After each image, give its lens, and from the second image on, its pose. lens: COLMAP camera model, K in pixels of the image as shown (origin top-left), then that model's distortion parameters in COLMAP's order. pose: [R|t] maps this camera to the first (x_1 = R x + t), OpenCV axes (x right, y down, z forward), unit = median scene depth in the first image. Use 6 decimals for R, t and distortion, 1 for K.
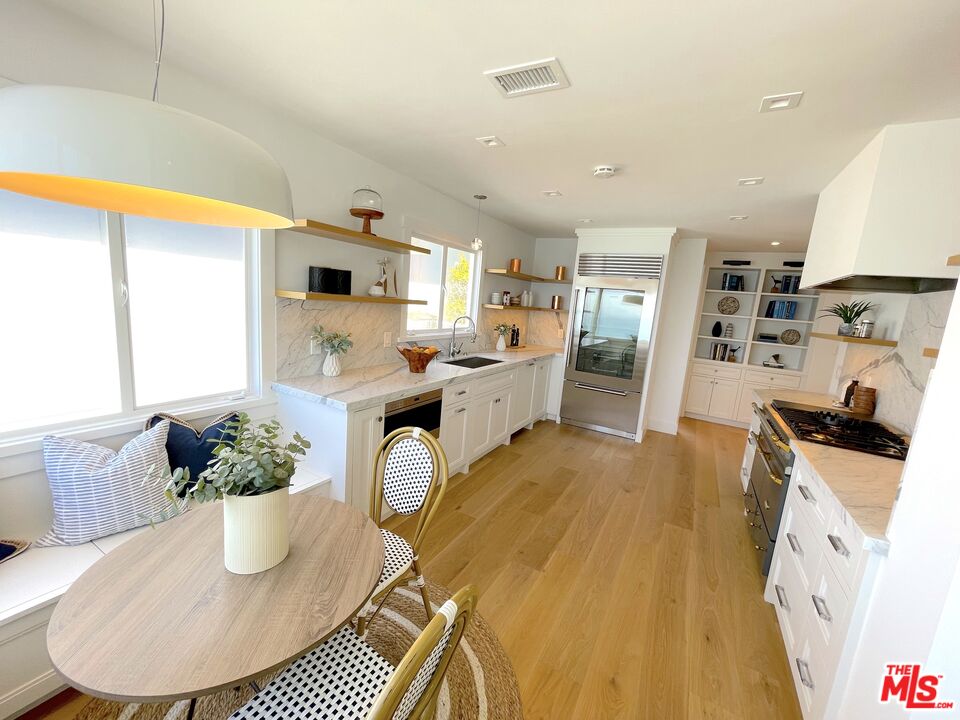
lens RADIAL K [[407.6, 0, 461.1], [0, 407.6, 365.3], [0, 0, 1]] dist [-0.000142, -0.000096]
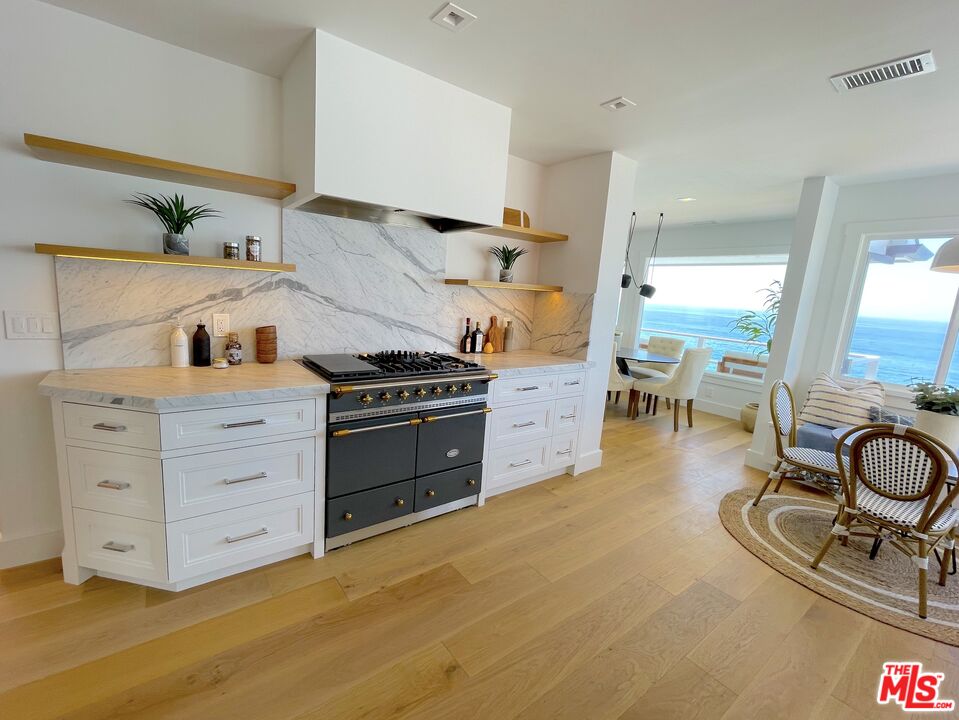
lens RADIAL K [[407.2, 0, 460.6], [0, 407.2, 365.3], [0, 0, 1]] dist [-0.000142, -0.000096]
pose [[-0.900004, -0.207570, 0.383286, 0.336133], [-0.063213, 0.932192, 0.356401, -0.168200], [-0.431274, 0.296533, -0.852098, 1.450892]]
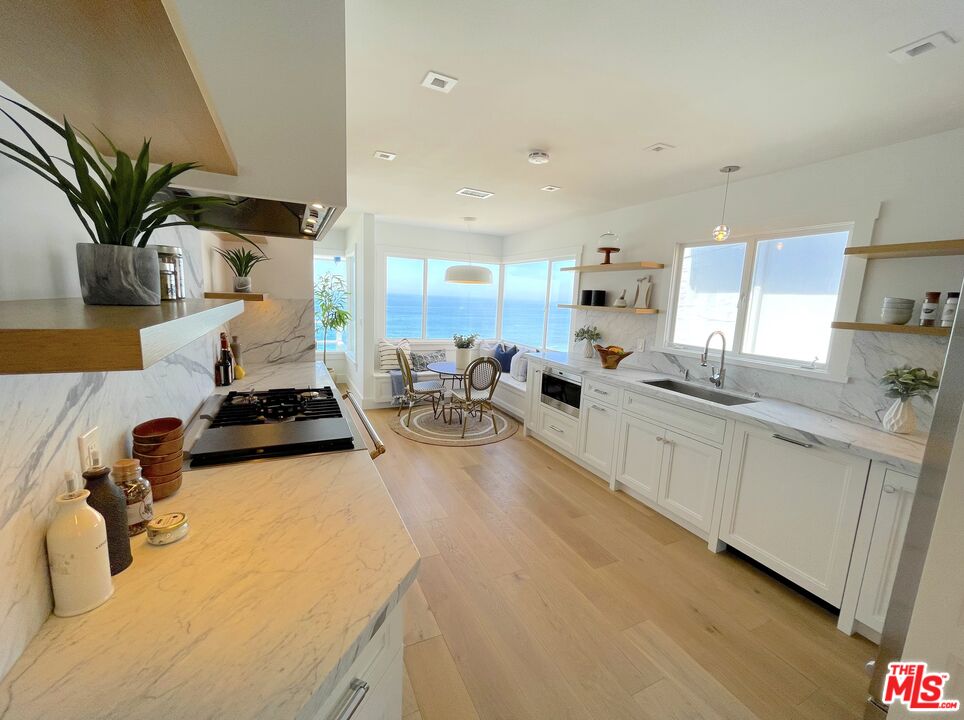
lens RADIAL K [[396.8, 0, 482.0], [0, 396.8, 360.0], [0, 0, 1]] dist [0.001374, -0.012335]
pose [[-0.554979, 0.026996, -0.831426, 1.097932], [-0.229122, 0.955853, 0.183976, -0.140282], [0.799688, 0.292601, -0.524293, 1.365150]]
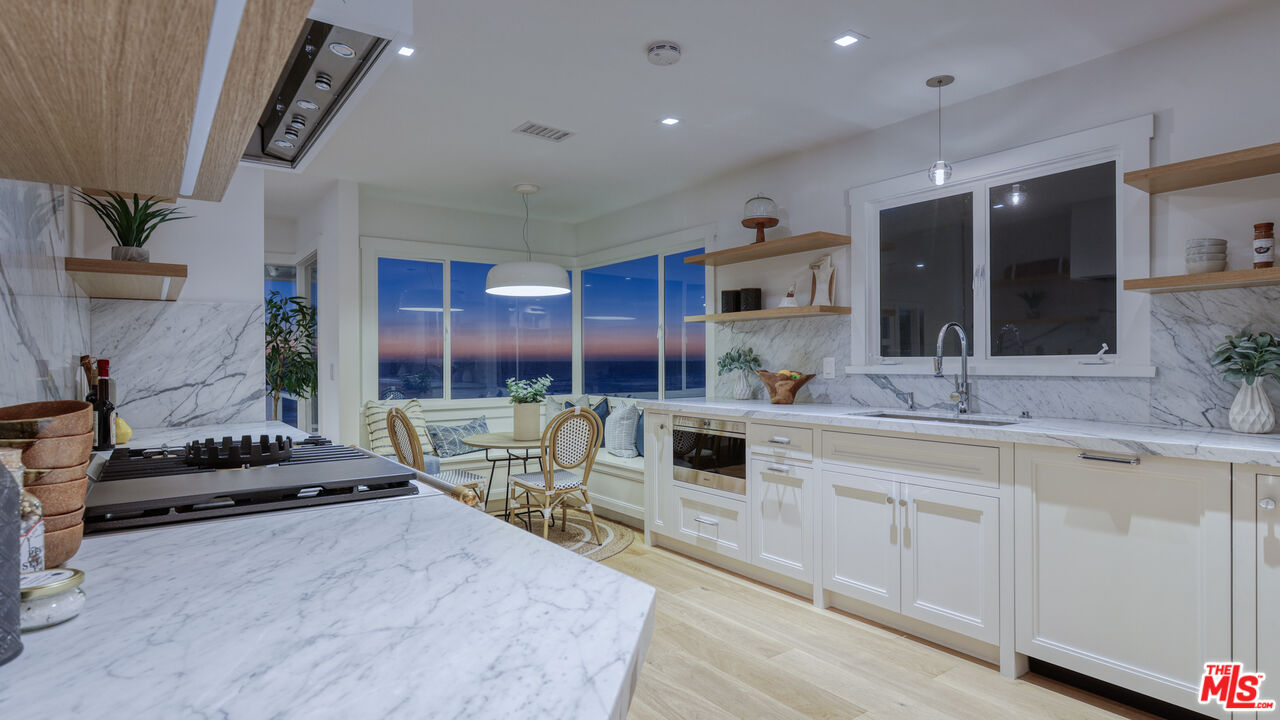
lens RADIAL K [[673.1, 0, 640.0], [0, 673.1, 360.0], [0, 0, 1]] dist [-0.005050, -0.000410]
pose [[-0.399612, -0.077604, -0.913394, 1.122759], [-0.180985, 0.983476, -0.004377, -0.013649], [0.898640, 0.163562, -0.407054, 1.297984]]
